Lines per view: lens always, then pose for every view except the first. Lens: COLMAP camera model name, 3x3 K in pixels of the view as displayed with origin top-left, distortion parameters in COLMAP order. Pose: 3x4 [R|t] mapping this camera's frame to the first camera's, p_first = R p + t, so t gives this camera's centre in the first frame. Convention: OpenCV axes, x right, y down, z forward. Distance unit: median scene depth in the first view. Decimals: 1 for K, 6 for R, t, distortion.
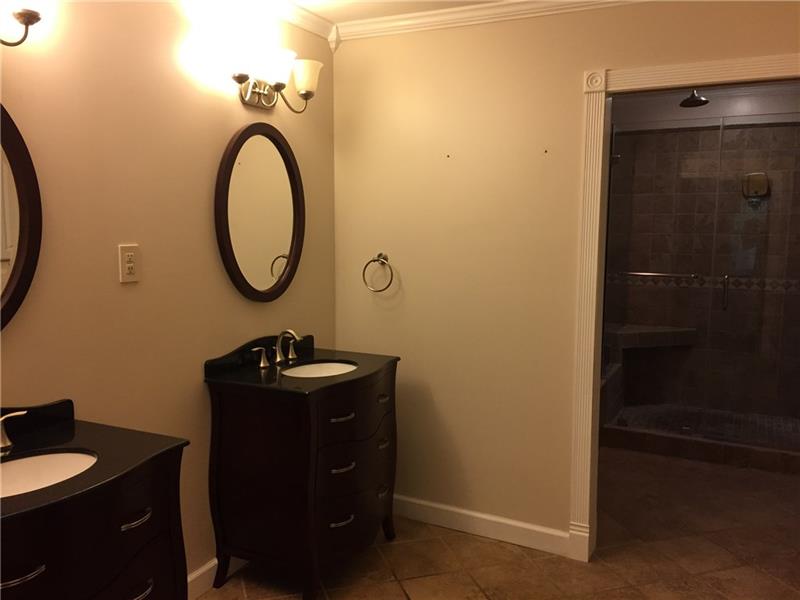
lens RADIAL K [[680.4, 0, 398.9], [0, 680.4, 301.9], [0, 0, 1]] dist [0.045041, -0.010102]
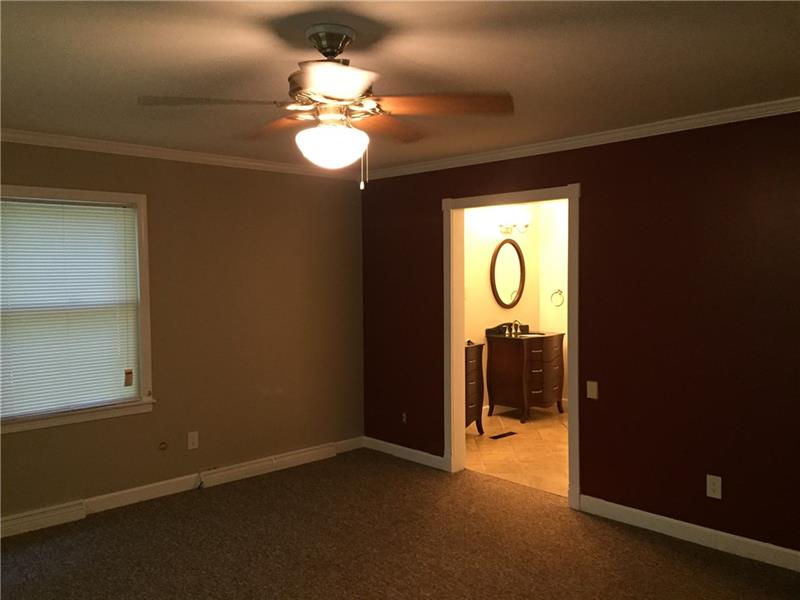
lens RADIAL K [[680.4, 0, 397.4], [0, 680.4, 303.0], [0, 0, 1]] dist [0.045041, -0.010102]
pose [[0.937940, -0.003644, -0.346778, 0.294350], [-0.023721, 0.996929, -0.074633, 0.176751], [0.345985, 0.078227, 0.934973, -1.504610]]
